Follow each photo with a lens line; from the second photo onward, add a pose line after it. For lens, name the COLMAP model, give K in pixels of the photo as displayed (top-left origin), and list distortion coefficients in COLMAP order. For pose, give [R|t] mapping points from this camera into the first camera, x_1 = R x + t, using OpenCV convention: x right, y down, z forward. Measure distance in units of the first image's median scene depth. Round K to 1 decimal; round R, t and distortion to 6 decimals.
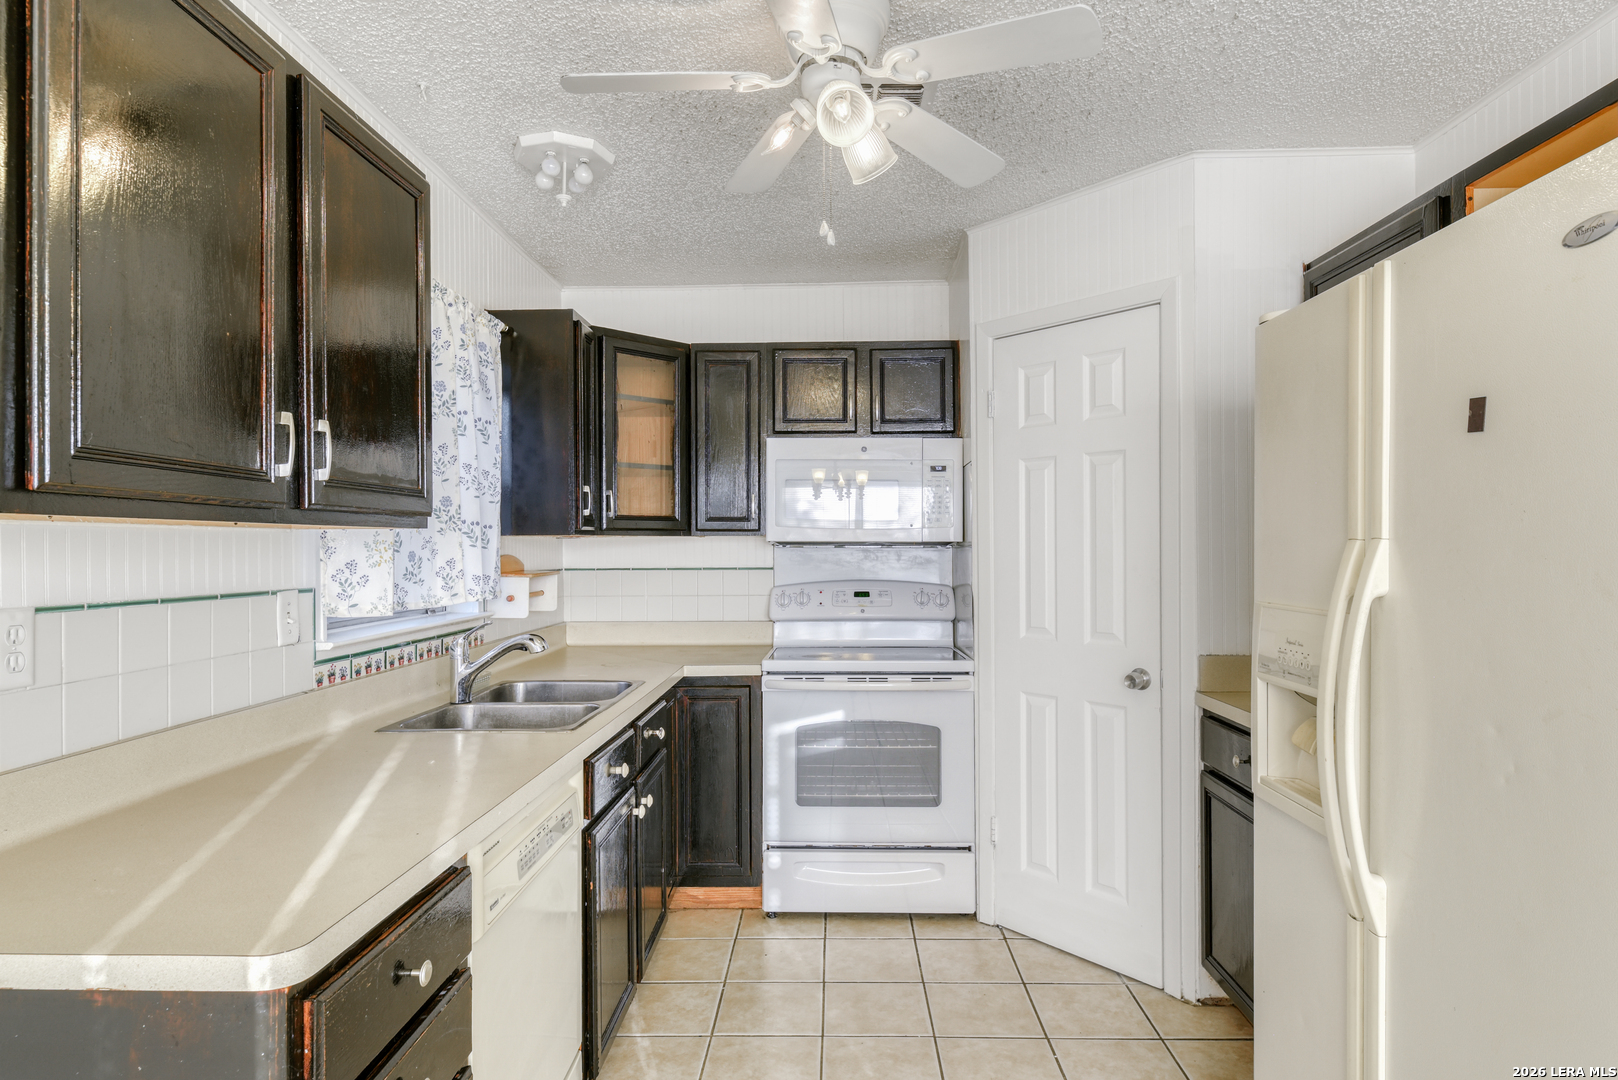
lens RADIAL K [[892.5, 0, 808.2], [0, 892.5, 541.4], [0, 0, 1]] dist [0.001229, -0.000711]
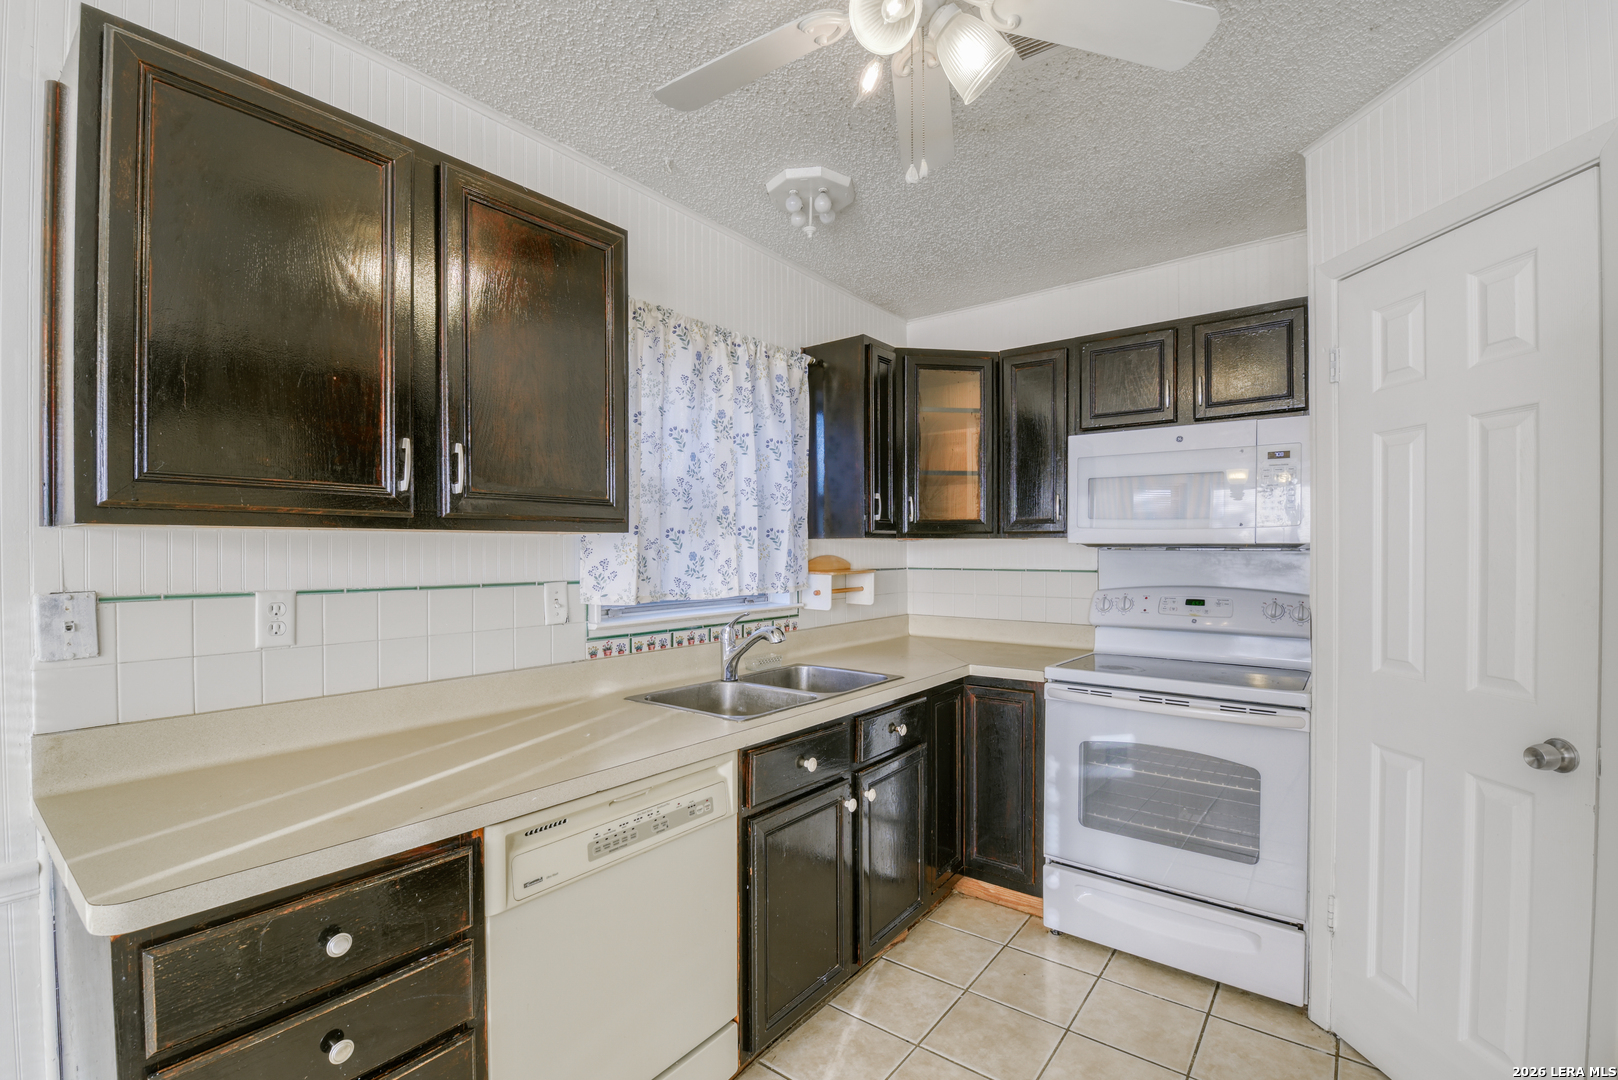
lens RADIAL K [[710.3, 0, 807.7], [0, 710.3, 553.2], [0, 0, 1]] dist [-0.010016, -0.005092]
pose [[0.812262, 0.006233, -0.583259, 0.194485], [0.001287, 0.999921, 0.012478, 0.000598], [0.583291, -0.010886, 0.812190, 0.240572]]
